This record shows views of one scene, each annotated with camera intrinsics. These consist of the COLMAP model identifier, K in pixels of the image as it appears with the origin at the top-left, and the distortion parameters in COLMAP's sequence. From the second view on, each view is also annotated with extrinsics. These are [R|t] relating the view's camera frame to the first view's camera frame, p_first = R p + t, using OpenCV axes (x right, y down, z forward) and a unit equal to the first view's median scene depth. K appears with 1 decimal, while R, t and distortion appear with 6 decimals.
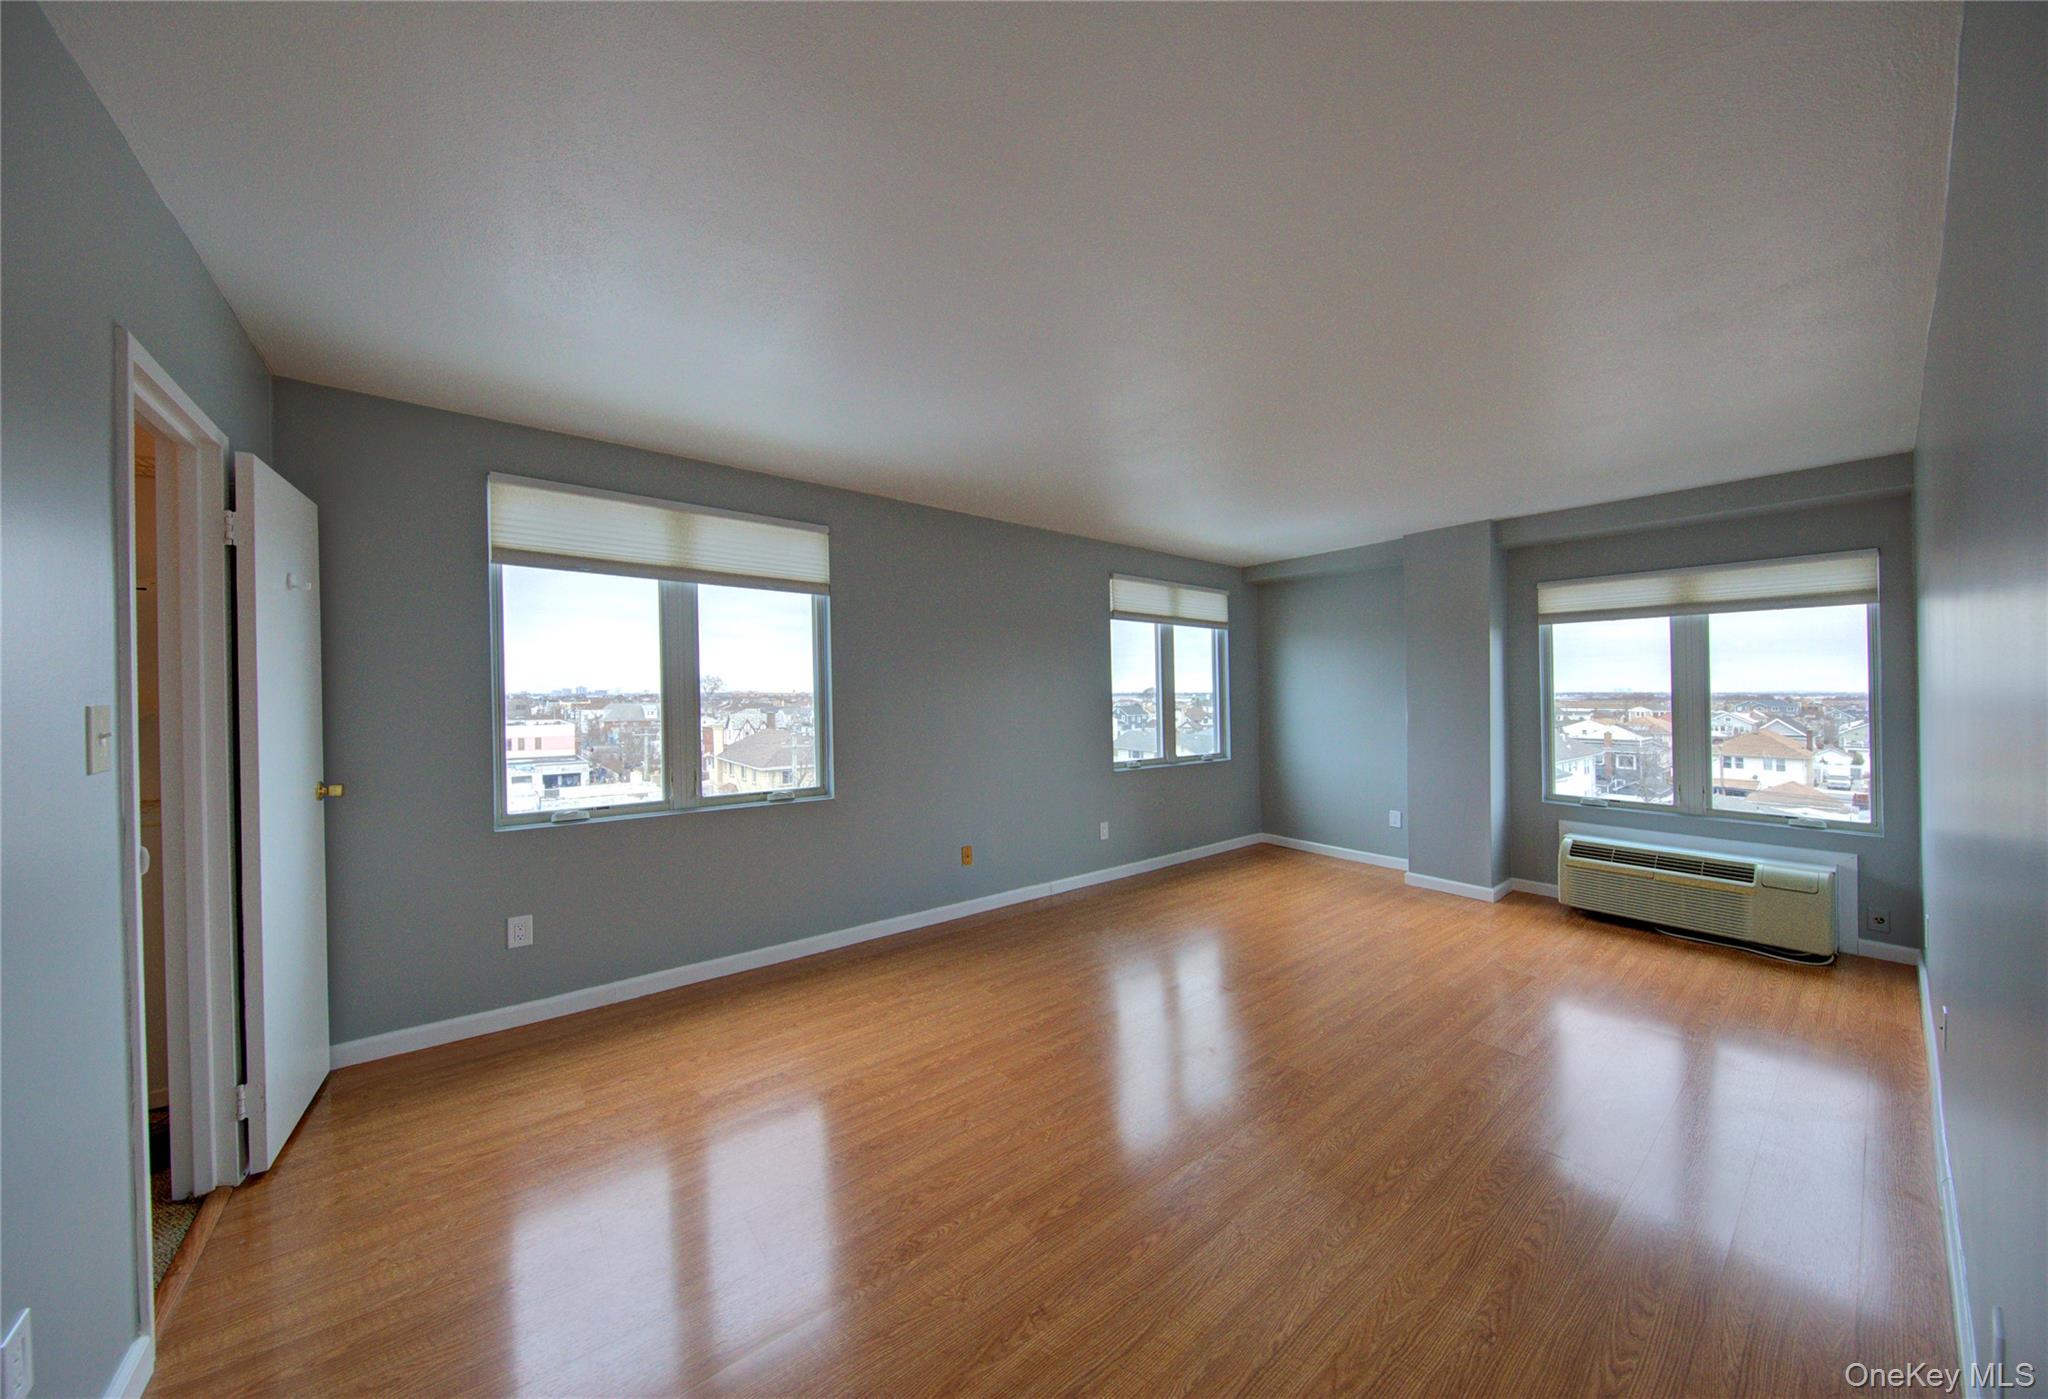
lens RADIAL K [[666.1, 0, 1017.5], [0, 666.1, 698.7], [0, 0, 1]] dist [0.006982, -0.000044]
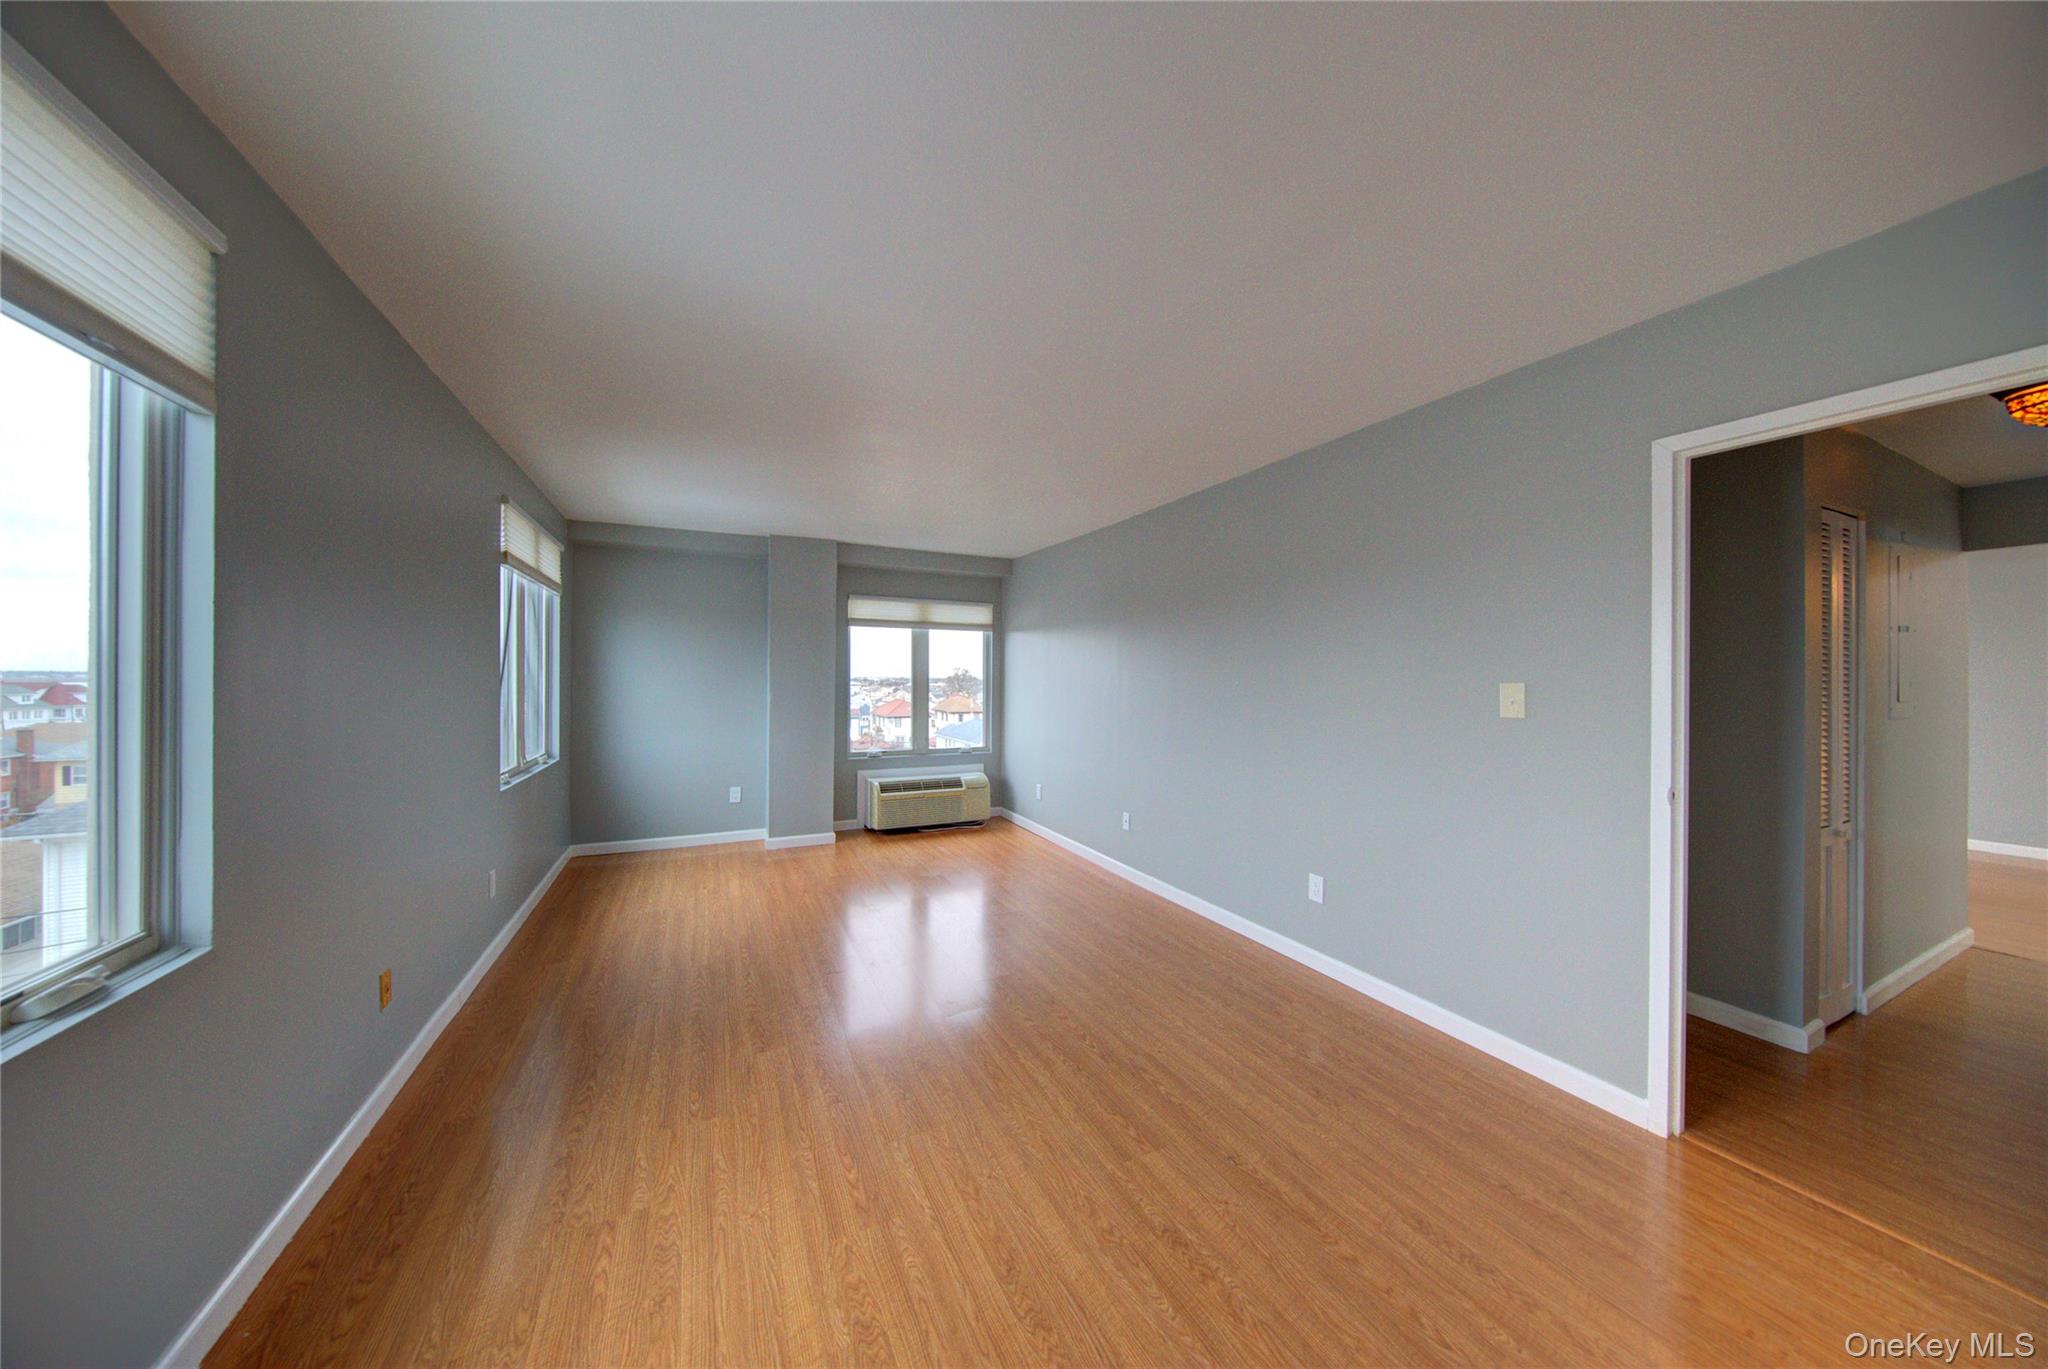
lens RADIAL K [[671.5, 0, 1022.9], [0, 671.5, 674.5], [0, 0, 1]] dist [0.001649, 0.000004]
pose [[0.212353, 0.007121, 0.977167, -0.550502], [0.001533, 0.999970, -0.007621, -0.004485], [-0.977192, 0.003117, 0.212336, 0.463003]]
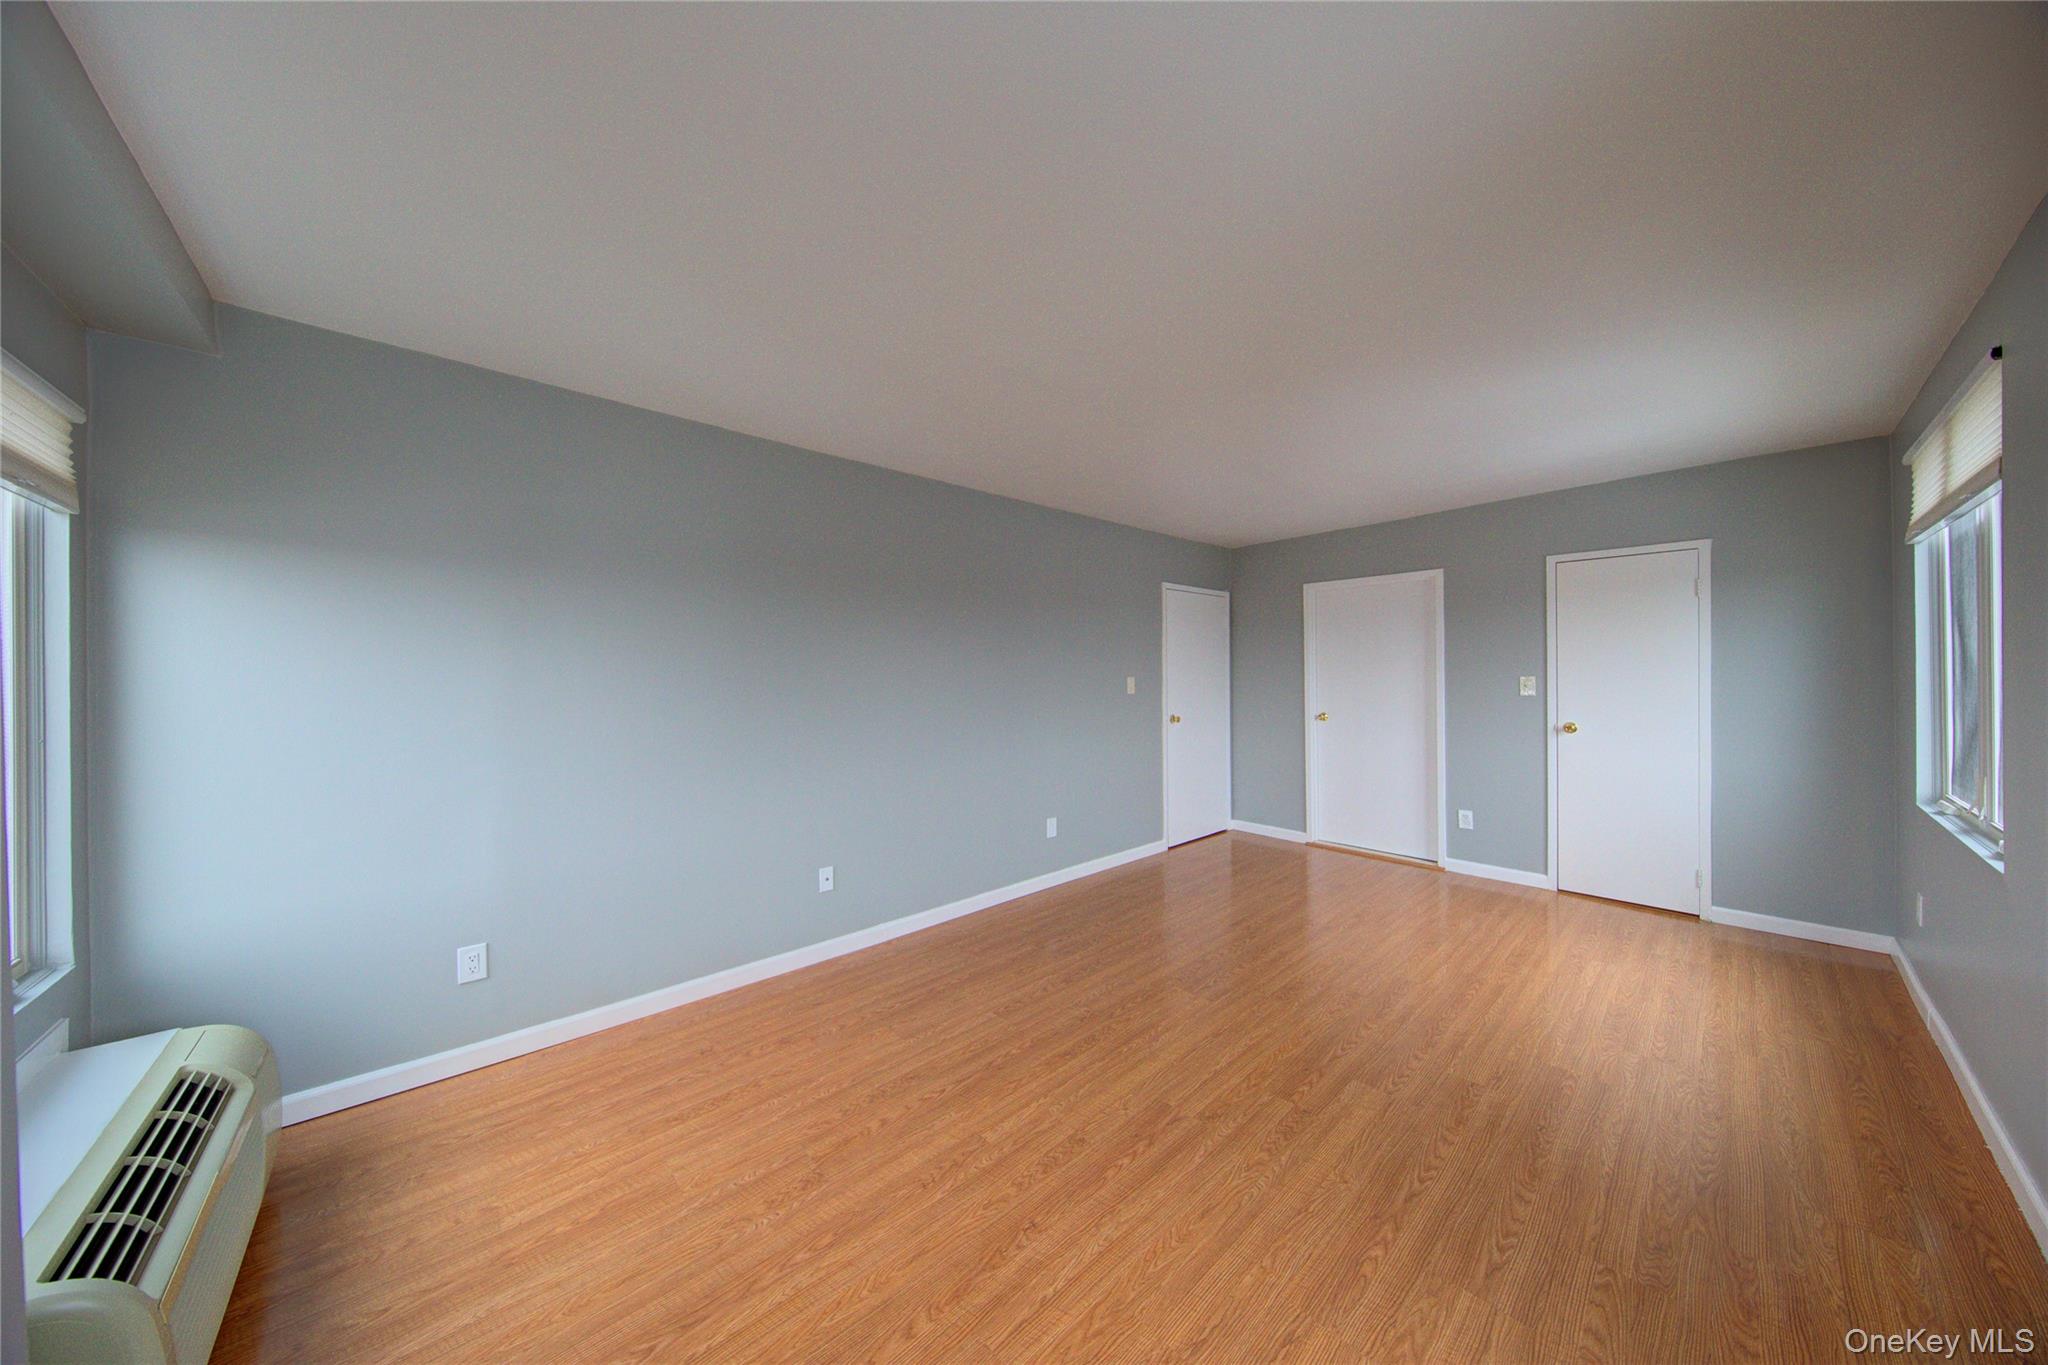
lens RADIAL K [[656.5, 0, 1017.2], [0, 656.5, 674.9], [0, 0, 1]] dist [0.000652, -0.000012]
pose [[-0.996279, 0.007914, -0.085818, 0.550977], [0.007024, 0.999918, 0.010667, -0.021897], [0.085895, 0.010025, -0.996254, 1.451170]]
